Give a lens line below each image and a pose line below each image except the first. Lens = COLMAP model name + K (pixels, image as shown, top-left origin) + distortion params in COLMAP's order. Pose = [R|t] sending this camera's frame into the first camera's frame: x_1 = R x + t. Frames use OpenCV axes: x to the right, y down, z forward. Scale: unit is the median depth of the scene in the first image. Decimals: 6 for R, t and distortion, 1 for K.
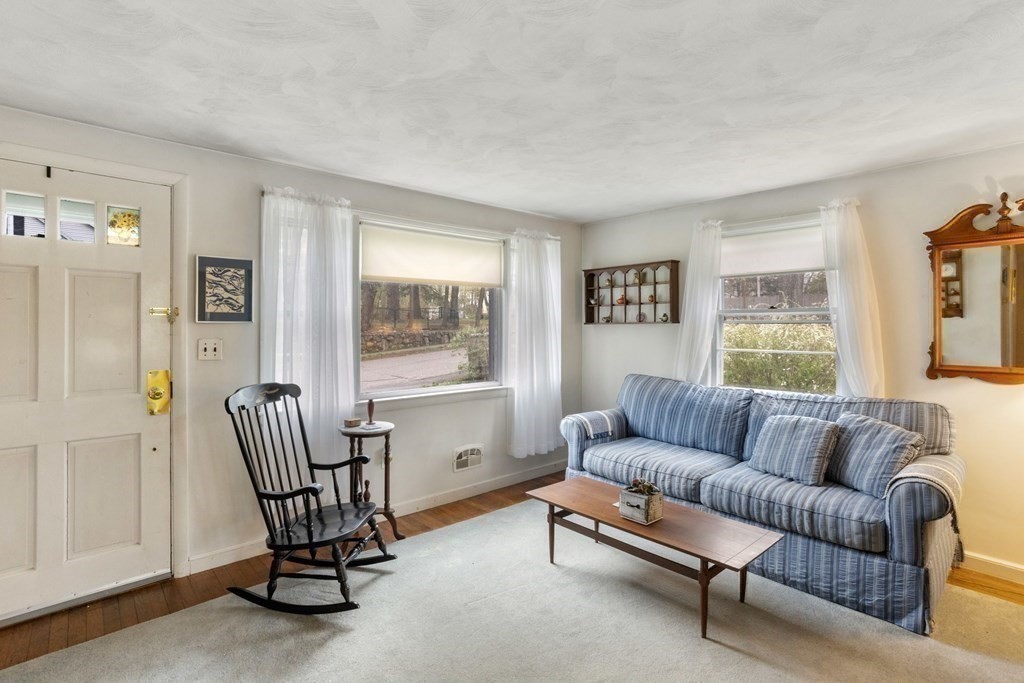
lens RADIAL K [[500.0, 0, 533.3], [0, 500.0, 326.4], [0, 0, 1]] dist [-0.054748, 0.035073]
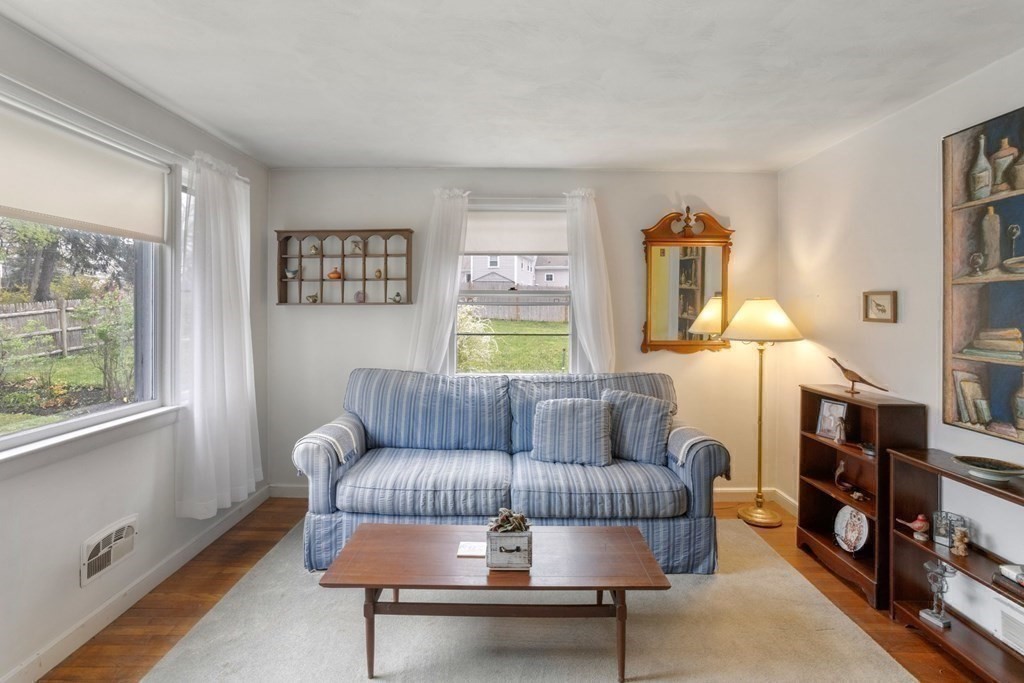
lens RADIAL K [[489.0, 0, 512.8], [0, 489.0, 311.6], [0, 0, 1]] dist [-0.054273, 0.031112]
pose [[0.689330, -0.002197, 0.724445, -0.291639], [-0.002785, 0.999980, 0.005683, 0.000041], [-0.724443, -0.005935, 0.689310, 0.453887]]
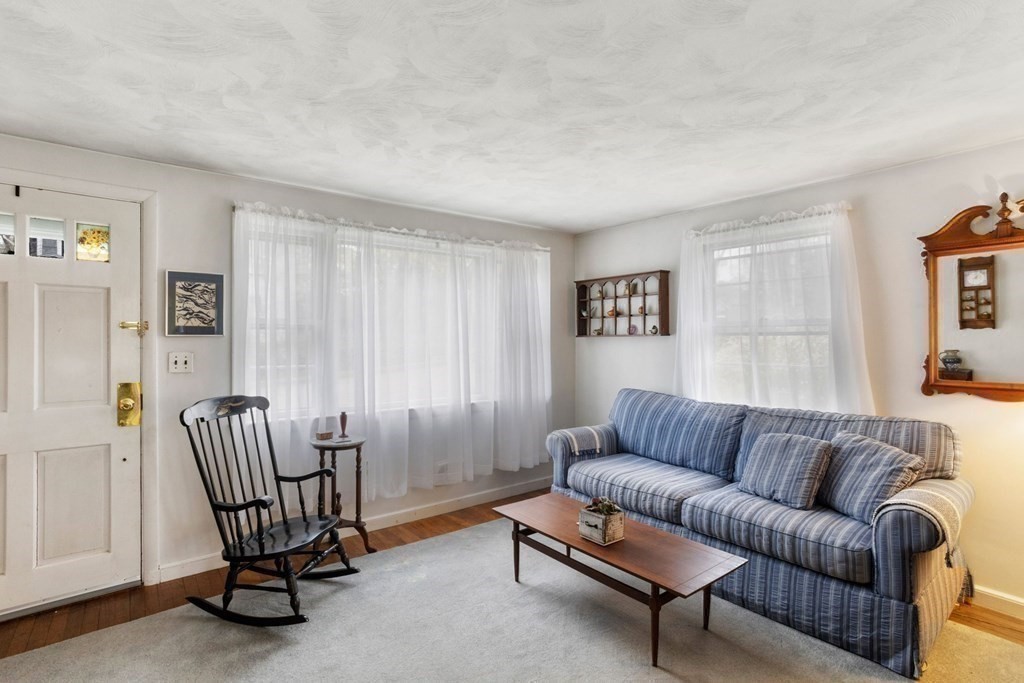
lens RADIAL K [[504.9, 0, 512.5], [0, 504.9, 339.3], [0, 0, 1]] dist [-0.048162, 0.038713]
pose [[0.997299, -0.001123, -0.073436, 0.089842], [0.001136, 0.999999, 0.000144, -0.000396], [0.073436, -0.000227, 0.997300, 0.014494]]
